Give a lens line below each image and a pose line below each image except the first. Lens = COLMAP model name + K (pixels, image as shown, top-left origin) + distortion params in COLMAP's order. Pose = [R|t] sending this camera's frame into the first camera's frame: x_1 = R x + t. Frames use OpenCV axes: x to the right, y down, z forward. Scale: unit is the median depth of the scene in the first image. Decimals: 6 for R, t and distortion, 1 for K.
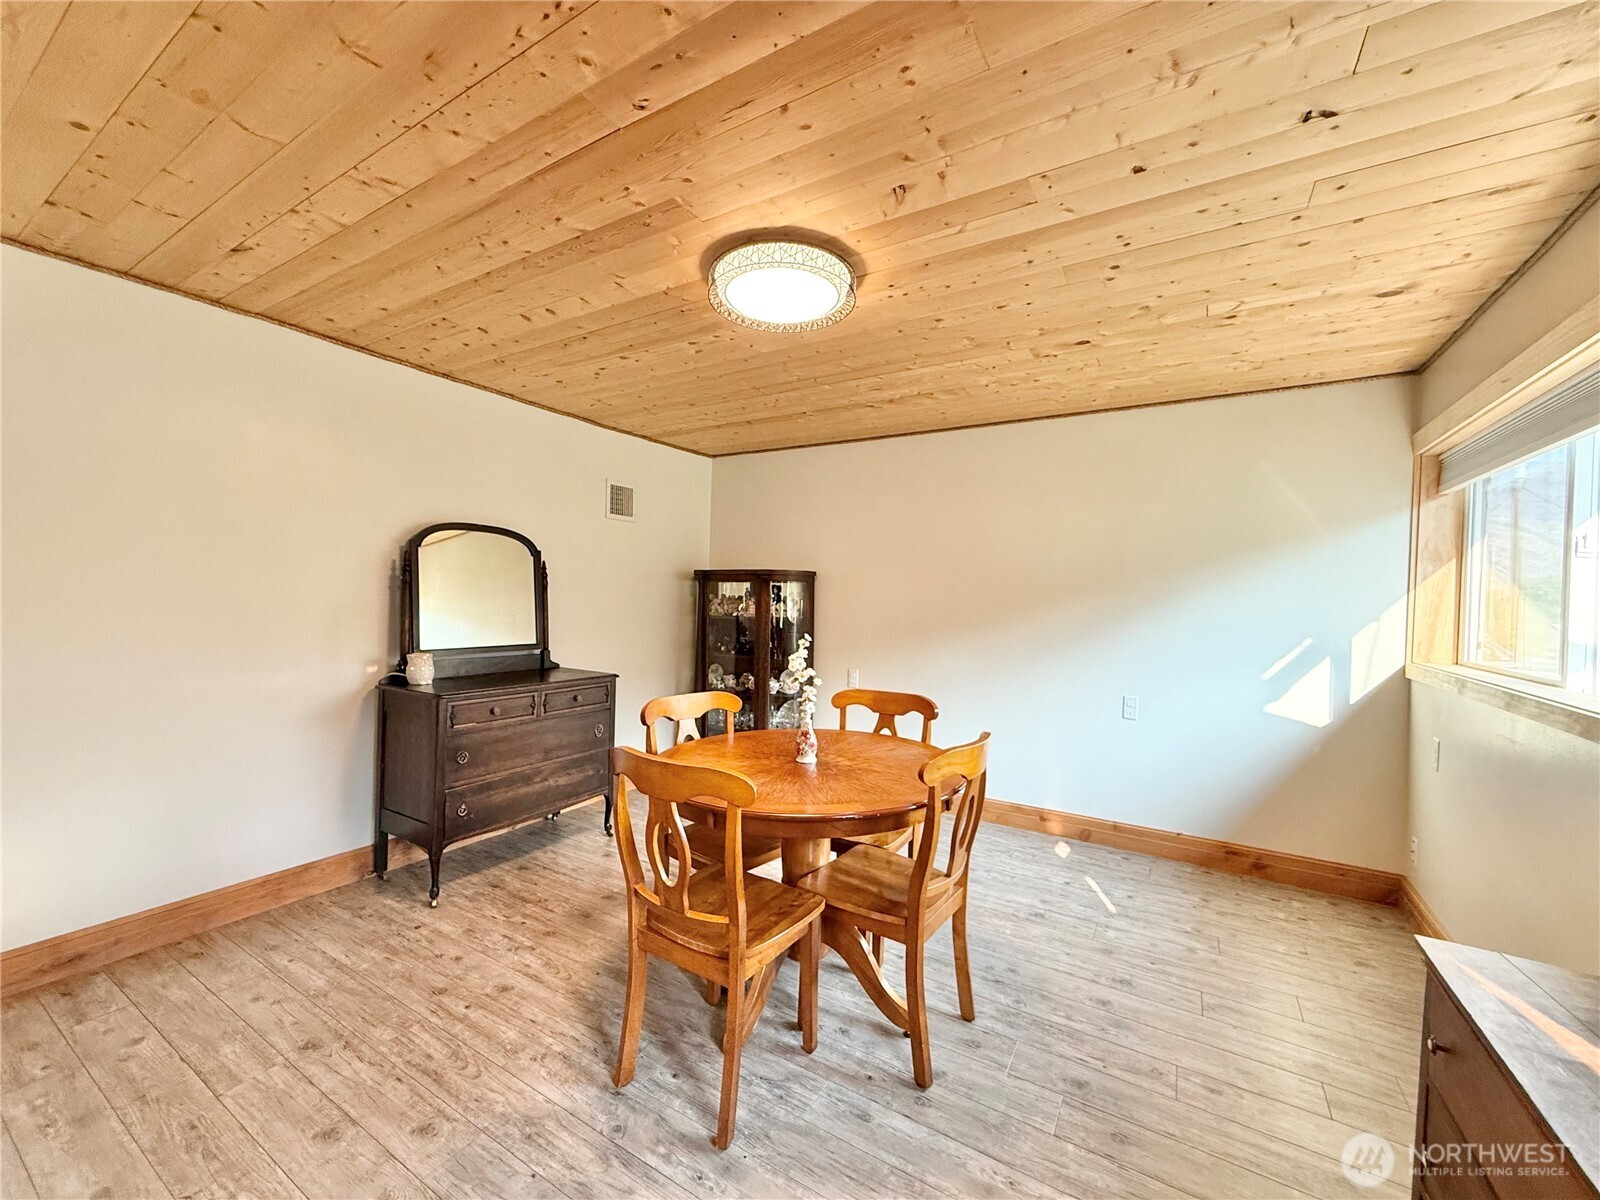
lens RADIAL K [[639.0, 0, 792.9], [0, 639.0, 601.1], [0, 0, 1]] dist [-0.002542, 0.001288]
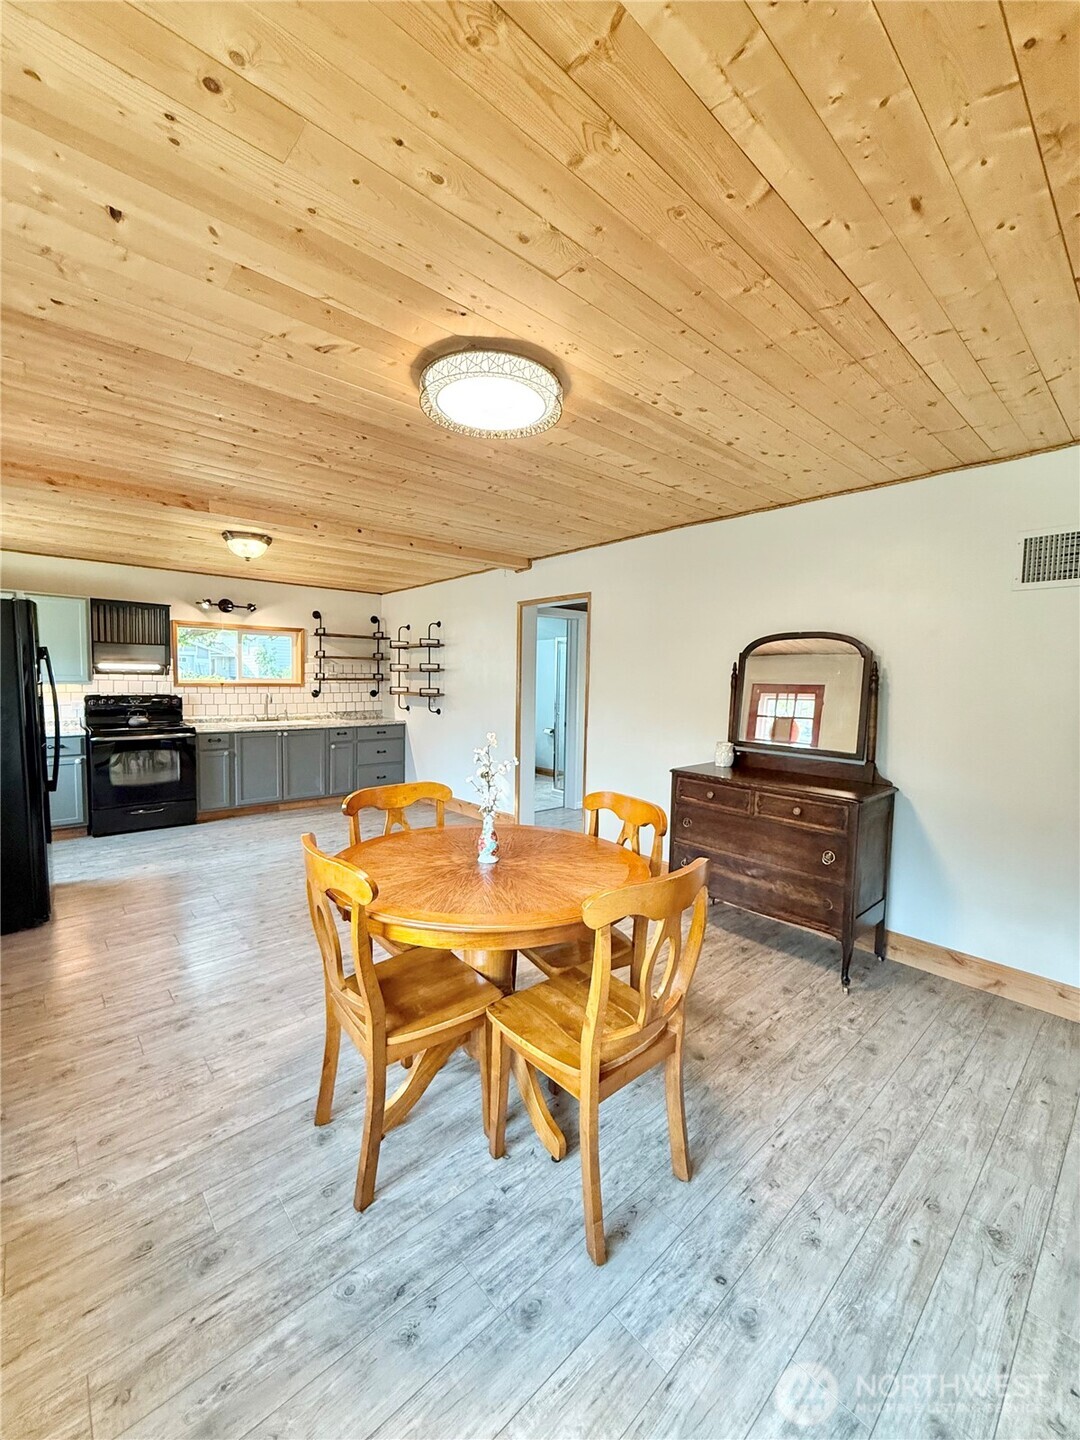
lens RADIAL K [[575.1, 0, 543.8], [0, 575.1, 716.4], [0, 0, 1]] dist [-0.002542, 0.001288]
pose [[-0.285386, 0.037624, -0.957674, 0.690454], [-0.031837, 0.998306, 0.048708, -0.016077], [0.957884, 0.044390, -0.283705, 1.084008]]
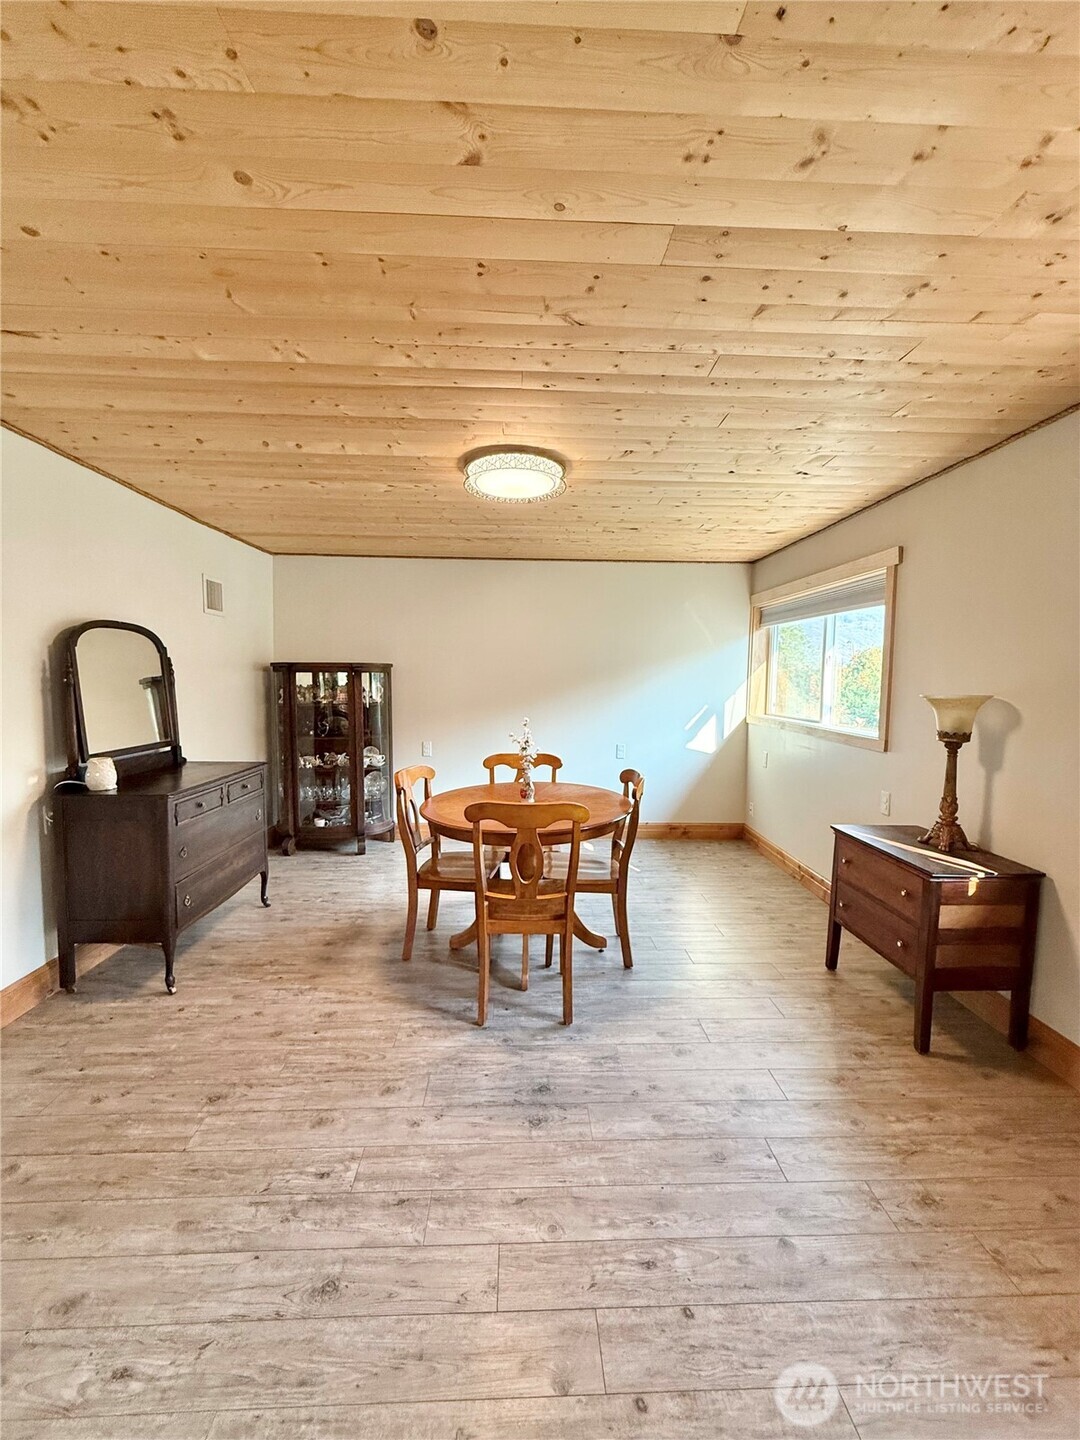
lens RADIAL K [[575.1, 0, 539.9], [0, 575.1, 716.6], [0, 0, 1]] dist [-0.002542, 0.001288]
pose [[0.830580, -0.053894, 0.554285, -0.564115], [0.014607, 0.997072, 0.075059, -0.040546], [-0.556708, -0.054246, 0.828935, -0.101616]]
